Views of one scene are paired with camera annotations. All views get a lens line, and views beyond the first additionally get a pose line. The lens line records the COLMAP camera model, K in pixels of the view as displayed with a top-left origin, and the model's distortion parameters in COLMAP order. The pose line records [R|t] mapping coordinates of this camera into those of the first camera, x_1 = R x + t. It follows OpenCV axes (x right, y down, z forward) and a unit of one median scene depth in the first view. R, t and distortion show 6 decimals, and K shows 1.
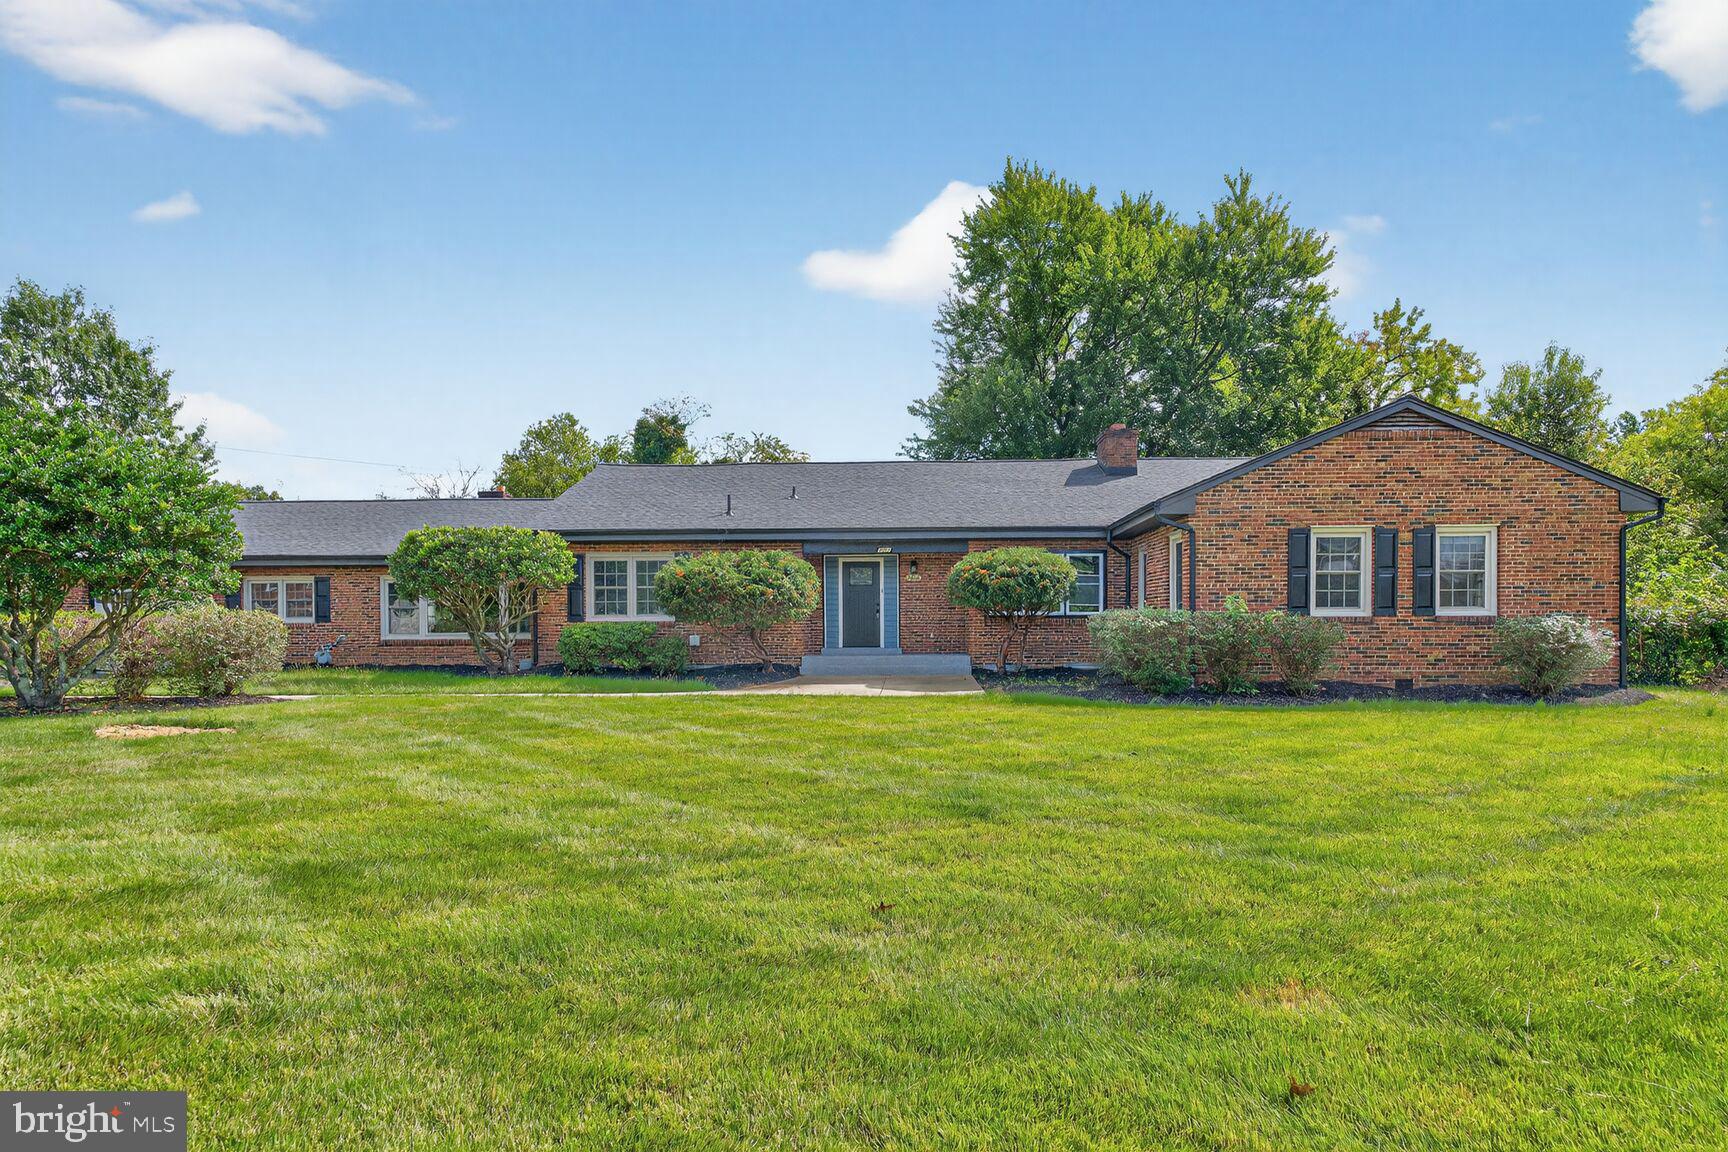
lens RADIAL K [[743.9, 0, 864.1], [0, 743.9, 588.2], [0, 0, 1]] dist [-0.002438, -0.000292]
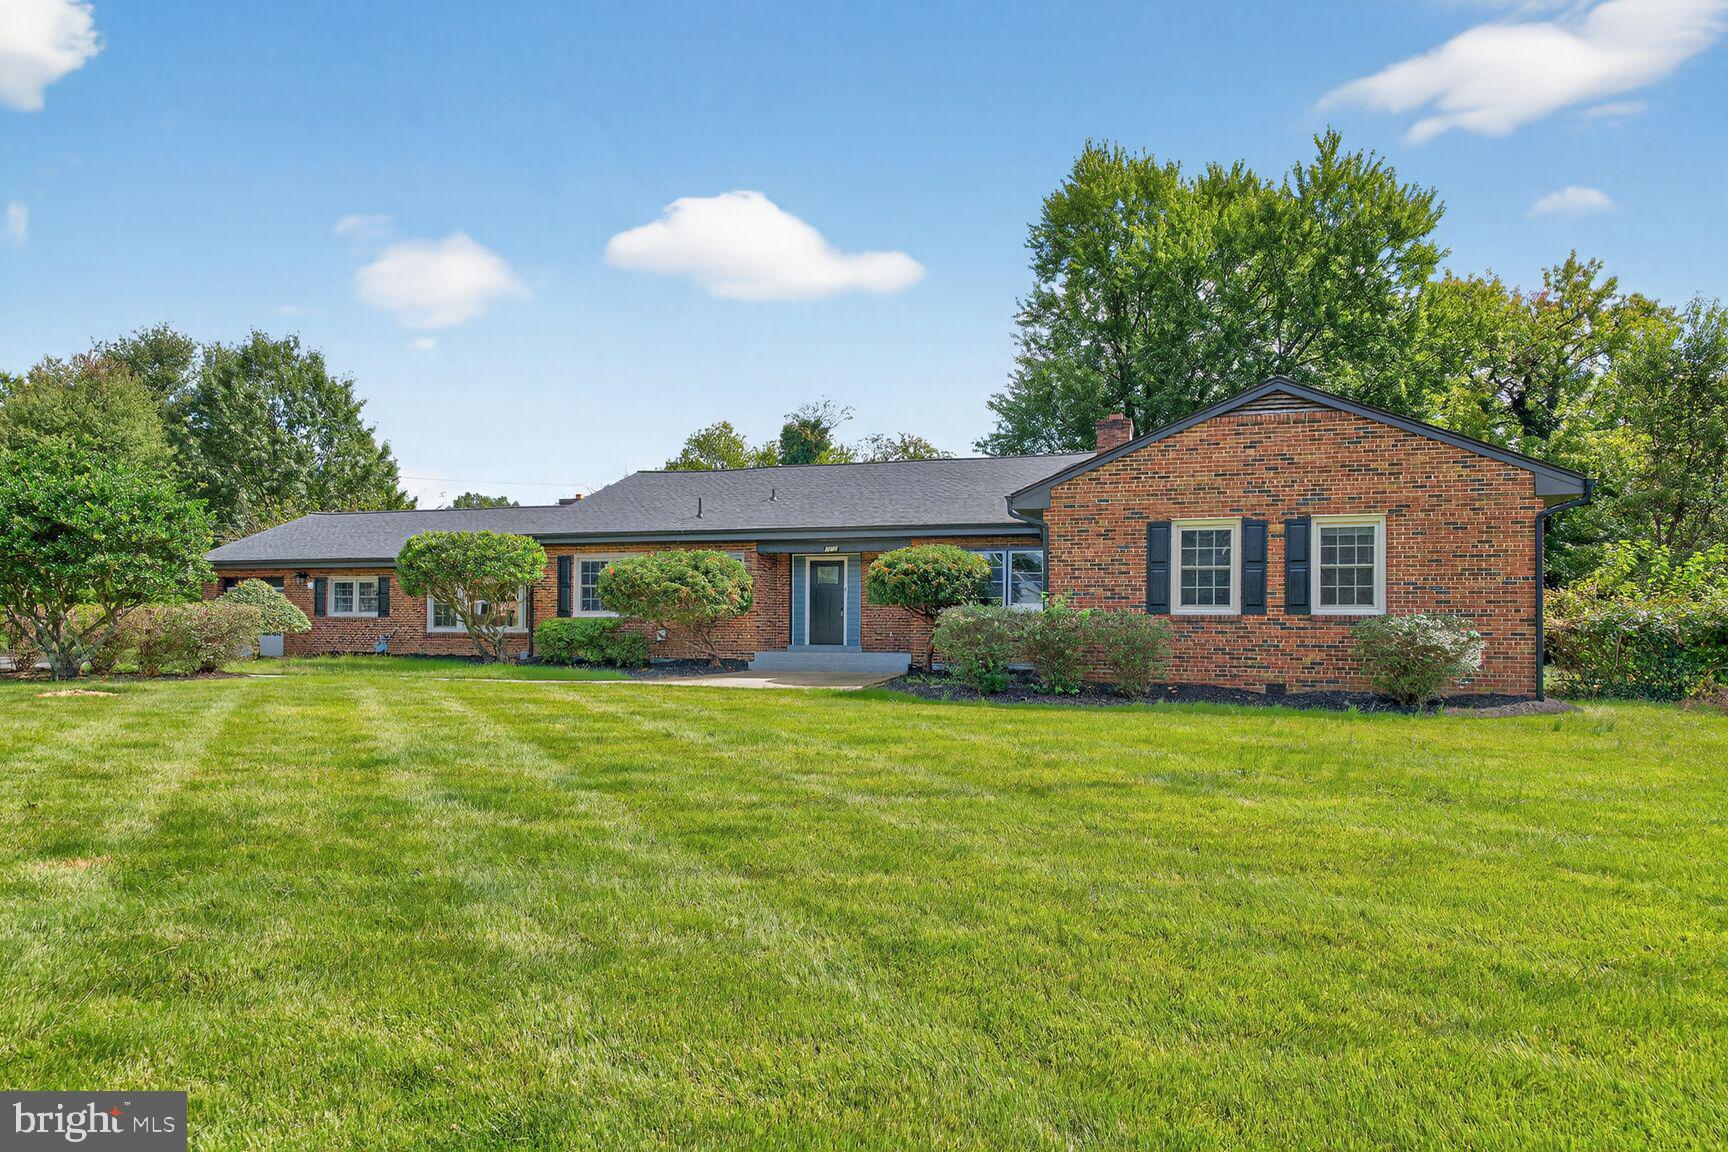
lens RADIAL K [[760.7, 0, 869.6], [0, 760.7, 571.8], [0, 0, 1]] dist [-0.002223, -0.000159]
pose [[0.981603, -0.003619, -0.190898, 0.319651], [-0.000878, 0.999724, -0.023465, 0.005179], [0.190930, 0.023201, 0.981329, -0.016121]]
